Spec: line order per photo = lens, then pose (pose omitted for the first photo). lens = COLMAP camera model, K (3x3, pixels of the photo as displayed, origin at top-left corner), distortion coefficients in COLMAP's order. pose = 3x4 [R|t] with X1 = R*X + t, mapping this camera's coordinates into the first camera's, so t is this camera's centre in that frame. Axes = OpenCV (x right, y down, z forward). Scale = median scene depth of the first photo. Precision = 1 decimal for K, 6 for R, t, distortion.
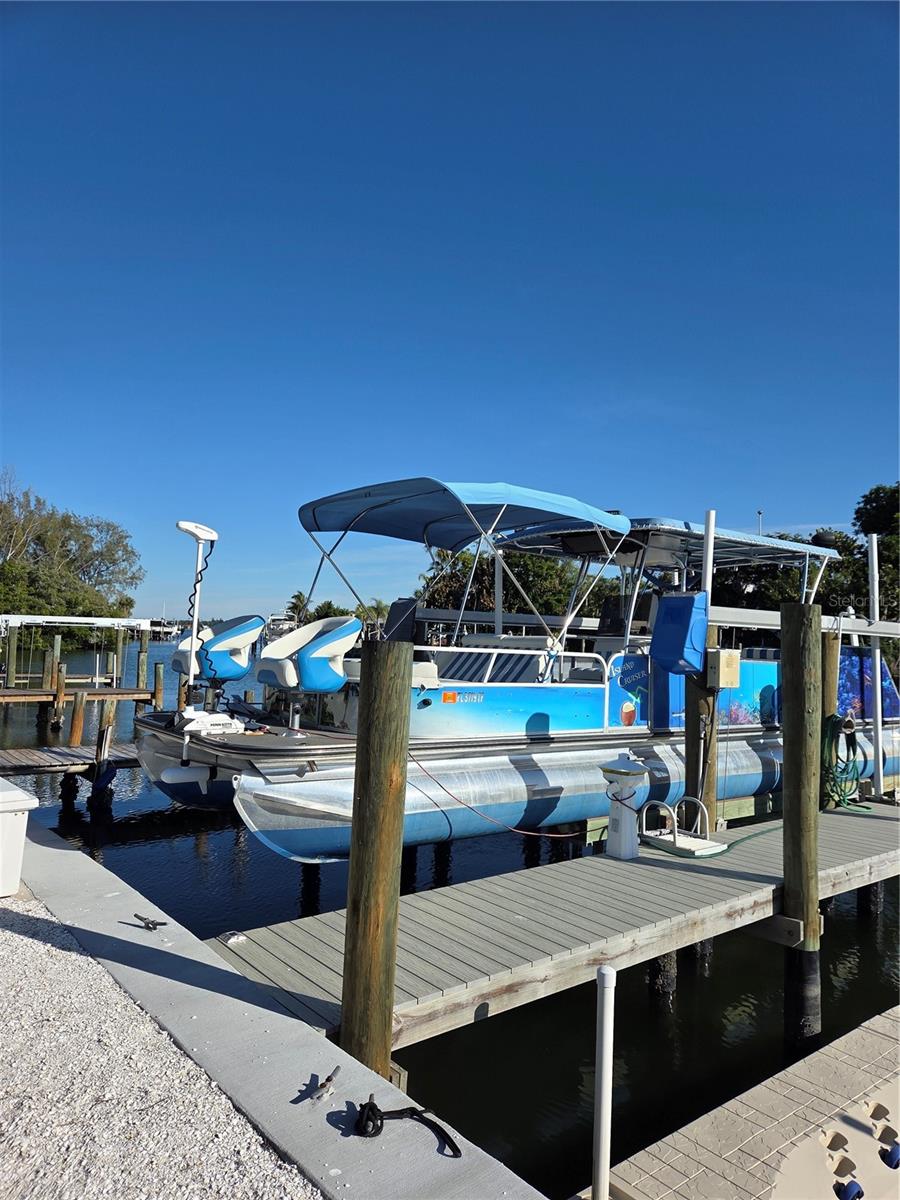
lens RADIAL K [[797.7, 0, 448.8], [0, 797.7, 608.1], [0, 0, 1]] dist [0.054792, -0.042479]
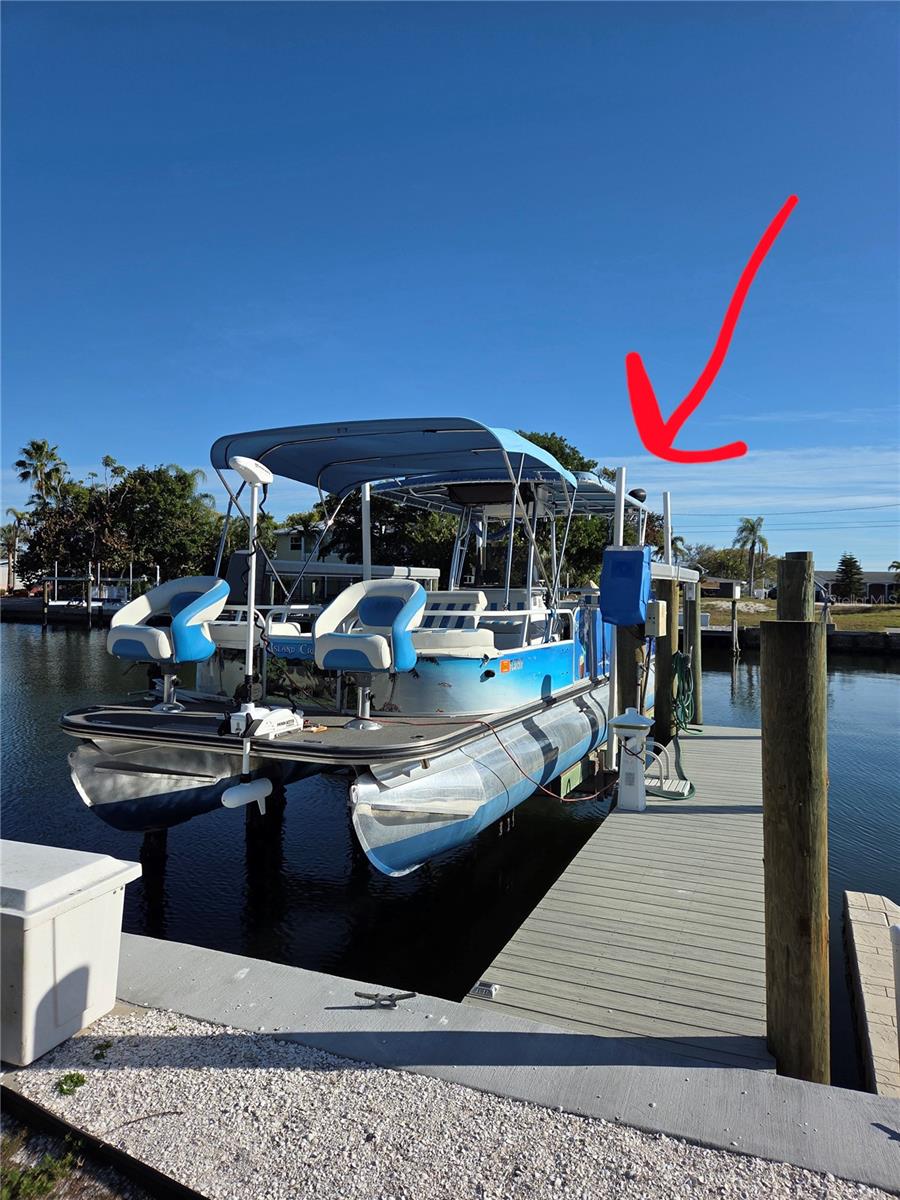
lens RADIAL K [[797.7, 0, 451.4], [0, 797.7, 588.2], [0, 0, 1]] dist [0.054792, -0.042479]
pose [[0.877148, -0.024847, 0.479576, -0.472584], [0.000255, 0.998684, 0.051277, -0.022538], [-0.480219, -0.044855, 0.876001, 0.231993]]
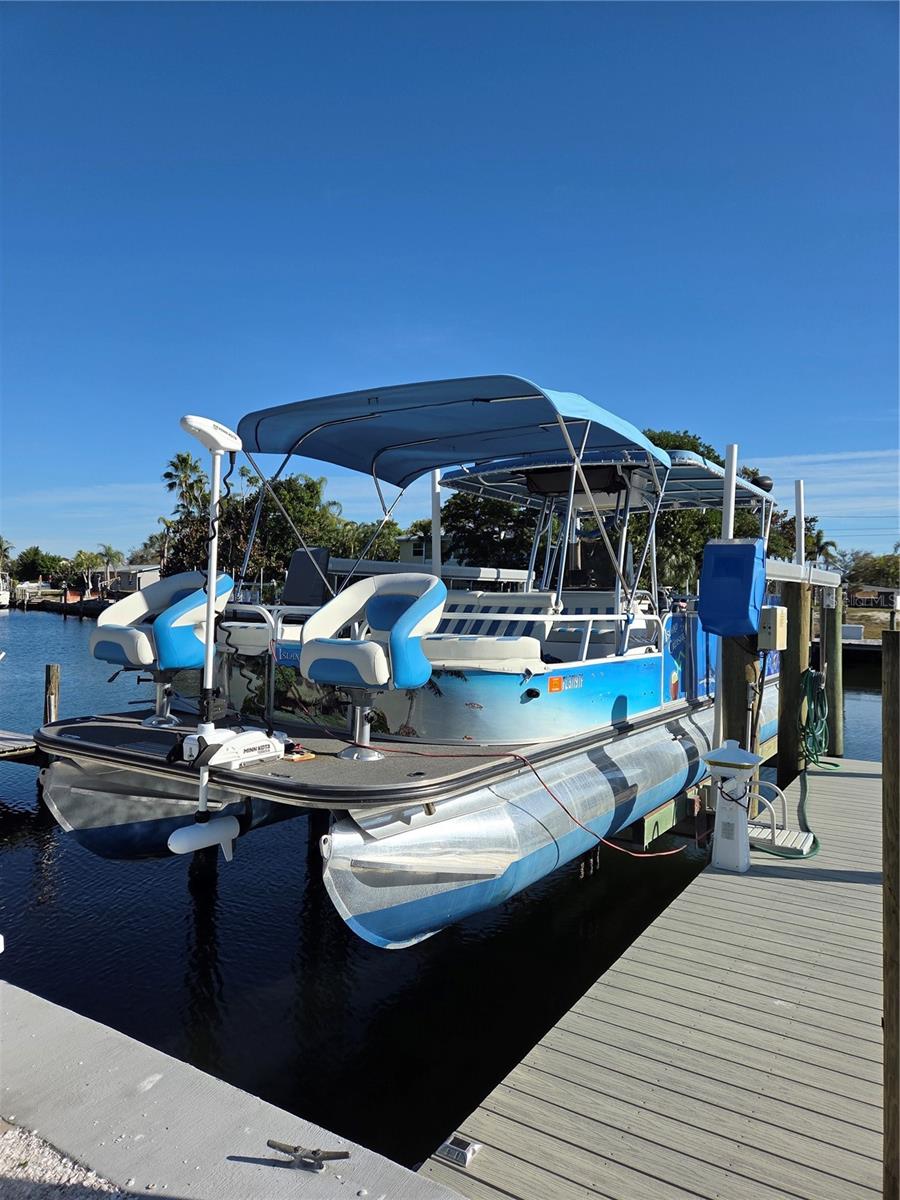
lens RADIAL K [[797.7, 0, 439.4], [0, 797.7, 594.7], [0, 0, 1]] dist [0.054792, -0.042479]
pose [[0.948047, -0.016405, 0.317707, -0.319176], [0.000465, 0.998740, 0.050183, -0.005334], [-0.318130, -0.047428, 0.946860, 0.341503]]
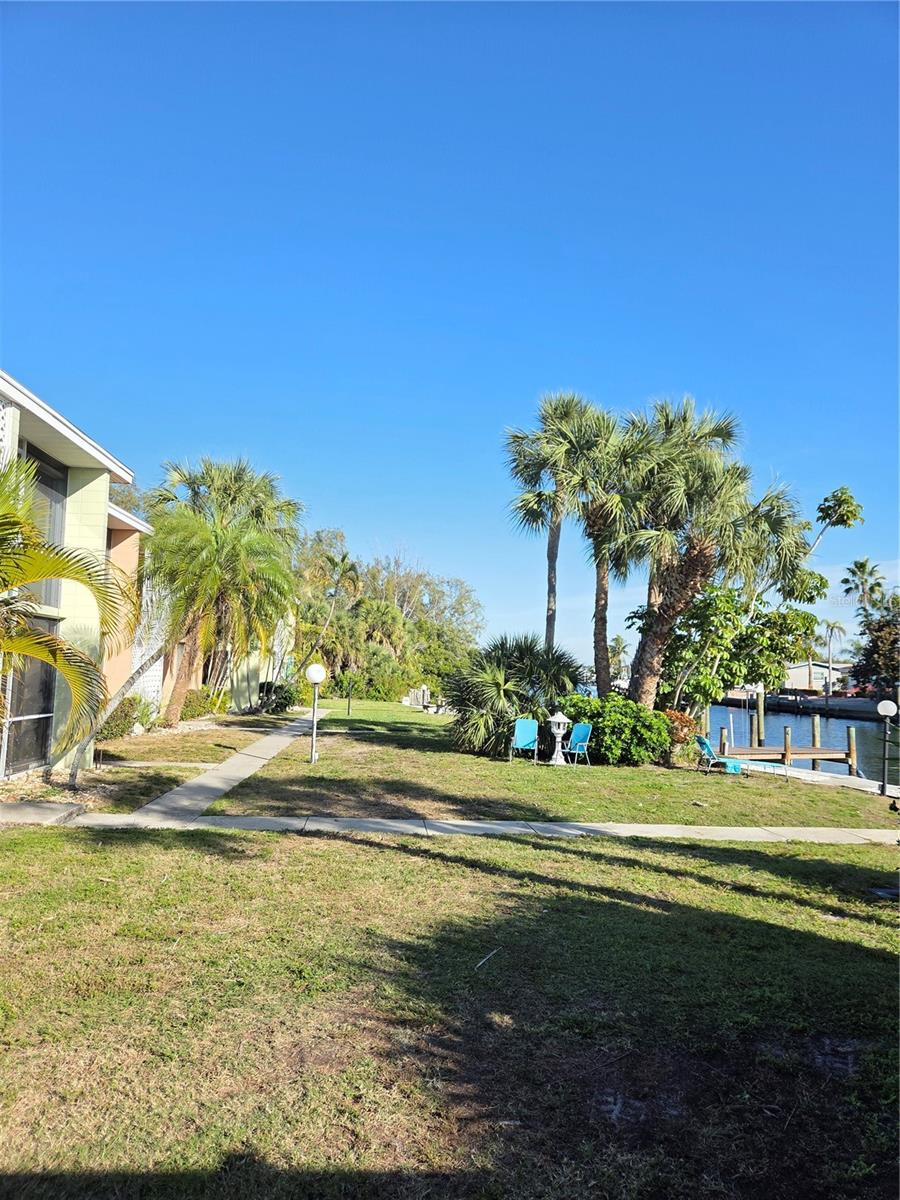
lens RADIAL K [[797.7, 0, 447.5], [0, 797.7, 610.9], [0, 0, 1]] dist [0.054792, -0.042479]
pose [[0.942166, -0.039703, -0.332788, -1.777123], [0.024536, 0.998465, -0.049657, -0.187648], [0.334248, 0.038620, 0.941693, -0.998310]]
